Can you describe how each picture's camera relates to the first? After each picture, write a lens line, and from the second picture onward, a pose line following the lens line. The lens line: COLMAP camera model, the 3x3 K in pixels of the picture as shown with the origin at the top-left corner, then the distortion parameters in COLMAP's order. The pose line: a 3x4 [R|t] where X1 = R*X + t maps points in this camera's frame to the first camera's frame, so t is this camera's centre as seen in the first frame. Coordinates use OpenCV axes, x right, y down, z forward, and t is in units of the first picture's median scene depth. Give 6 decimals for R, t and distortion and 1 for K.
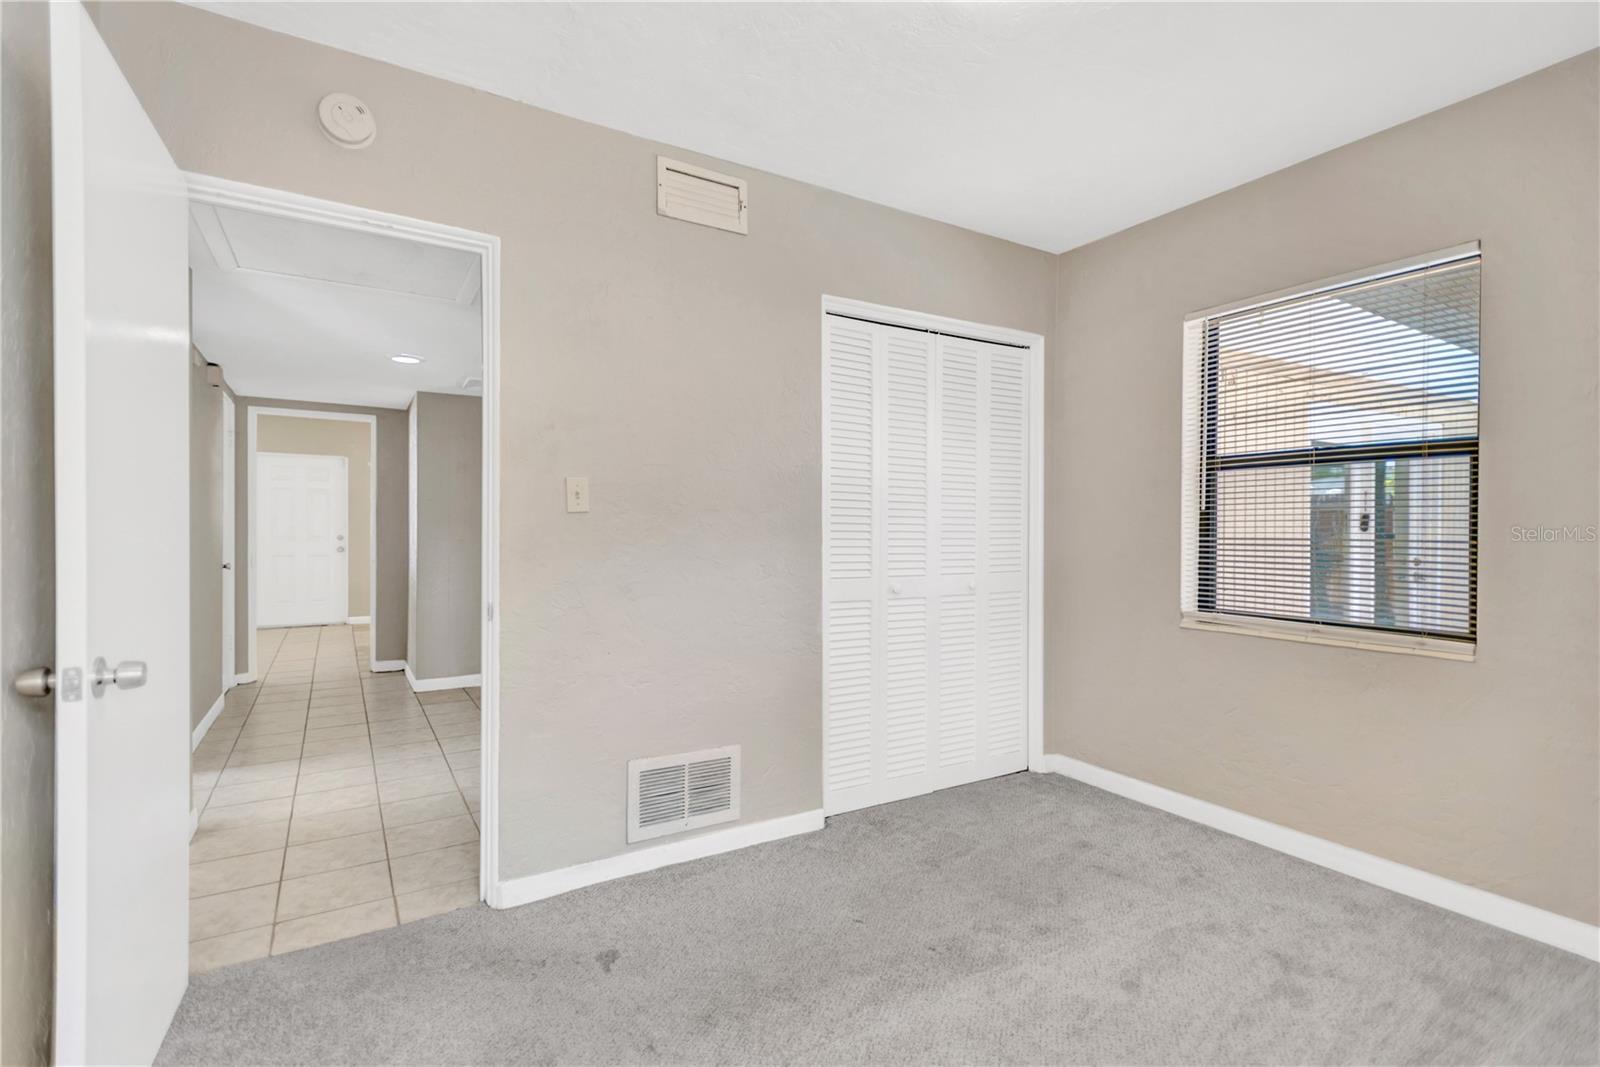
lens RADIAL K [[750.5, 0, 798.0], [0, 750.5, 527.8], [0, 0, 1]] dist [0.001715, -0.000335]
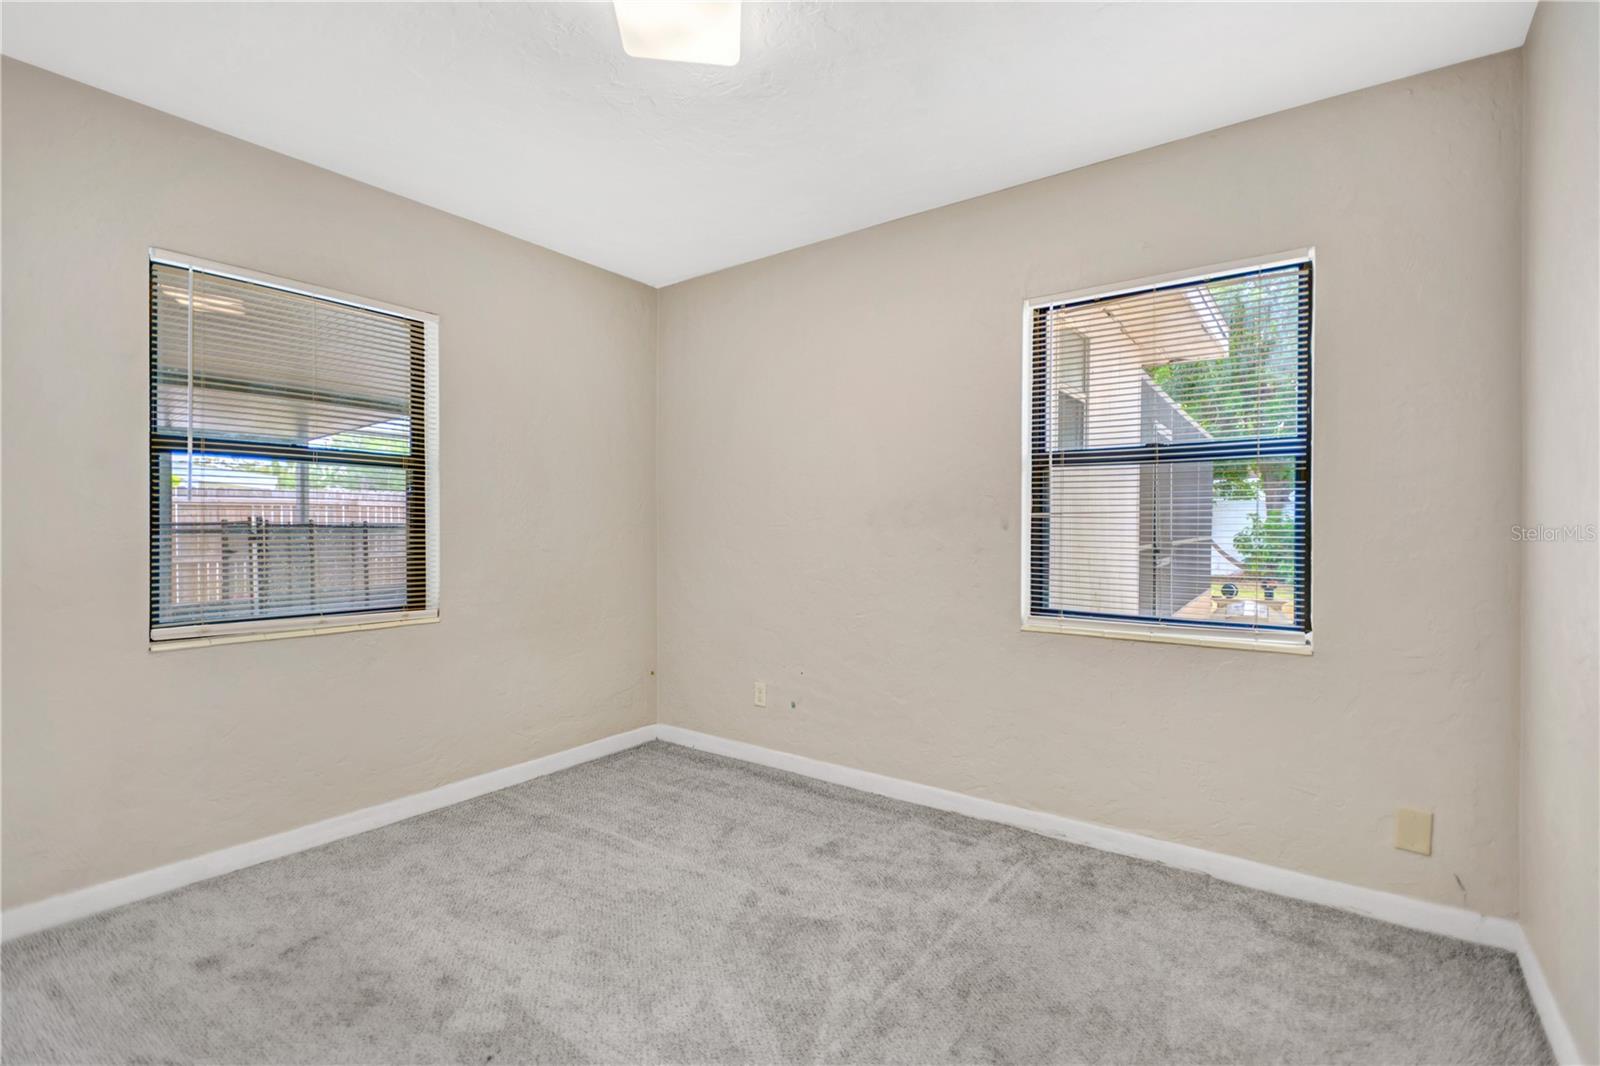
lens RADIAL K [[750.5, 0, 798.0], [0, 750.5, 527.3], [0, 0, 1]] dist [0.001715, -0.000335]
pose [[-0.383329, -0.003161, 0.923606, -0.594242], [-0.001938, 0.999995, 0.002618, 0.000532], [-0.923610, -0.000786, -0.383333, 0.885713]]
